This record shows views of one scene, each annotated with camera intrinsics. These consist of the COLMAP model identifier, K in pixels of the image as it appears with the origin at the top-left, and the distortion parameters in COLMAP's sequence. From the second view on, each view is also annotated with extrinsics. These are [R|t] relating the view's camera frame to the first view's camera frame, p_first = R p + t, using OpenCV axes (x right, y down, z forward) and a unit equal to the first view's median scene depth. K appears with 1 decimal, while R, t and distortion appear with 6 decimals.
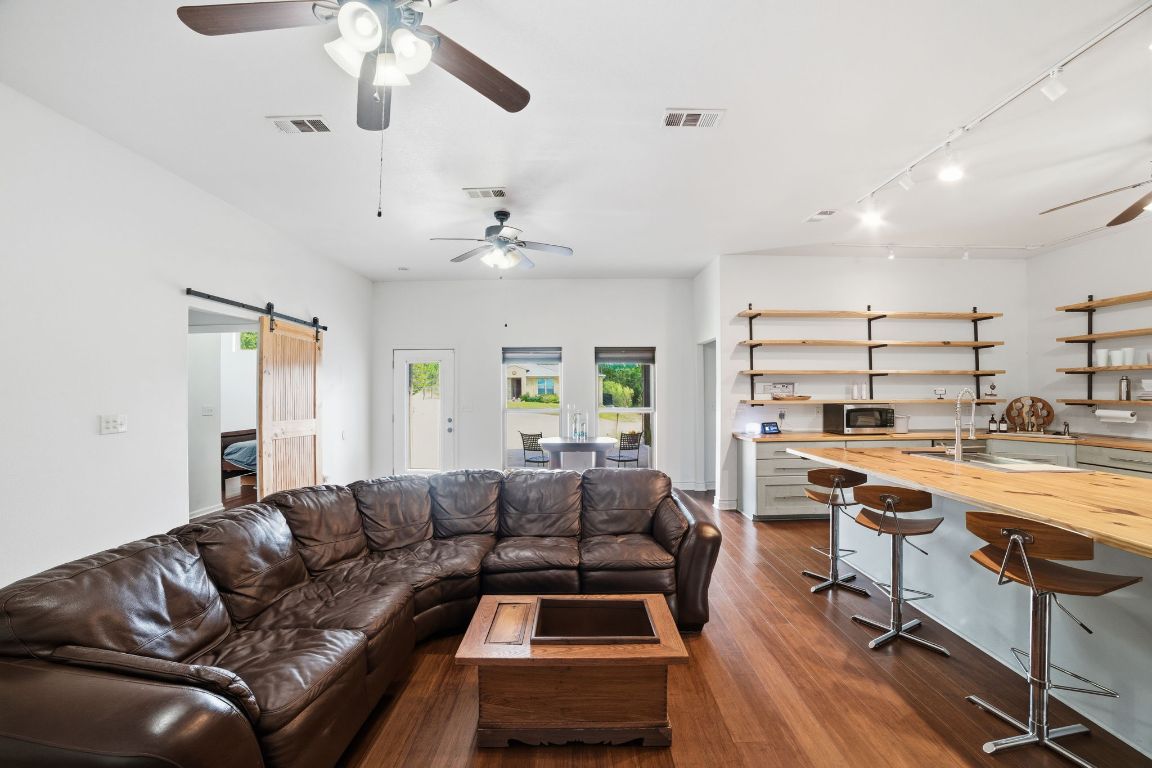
lens RADIAL K [[472.1, 0, 576.7], [0, 472.1, 382.8], [0, 0, 1]] dist [-0.068870, 0.015777]
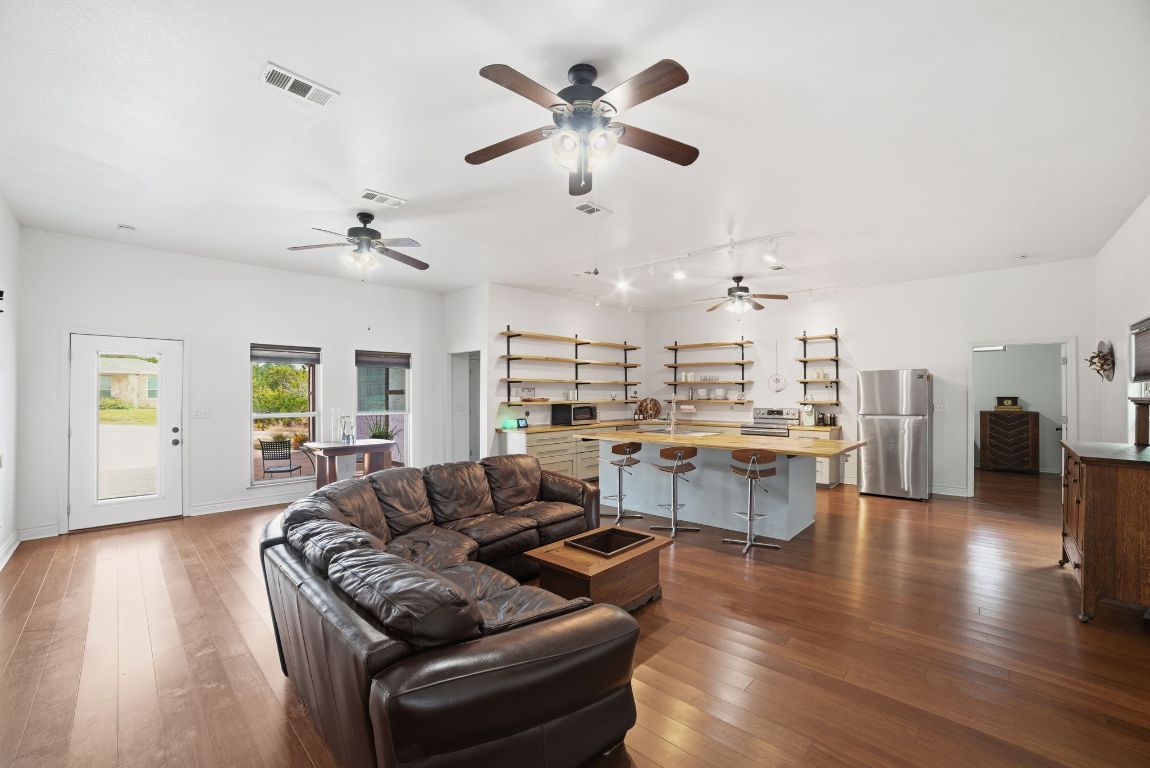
lens RADIAL K [[471.3, 0, 583.5], [0, 471.3, 387.2], [0, 0, 1]] dist [-0.068870, 0.015777]
pose [[0.678618, 0.012002, 0.734394, -0.424535], [-0.016012, 0.999871, -0.001545, -0.003388], [-0.734317, -0.010711, 0.678722, -0.010651]]
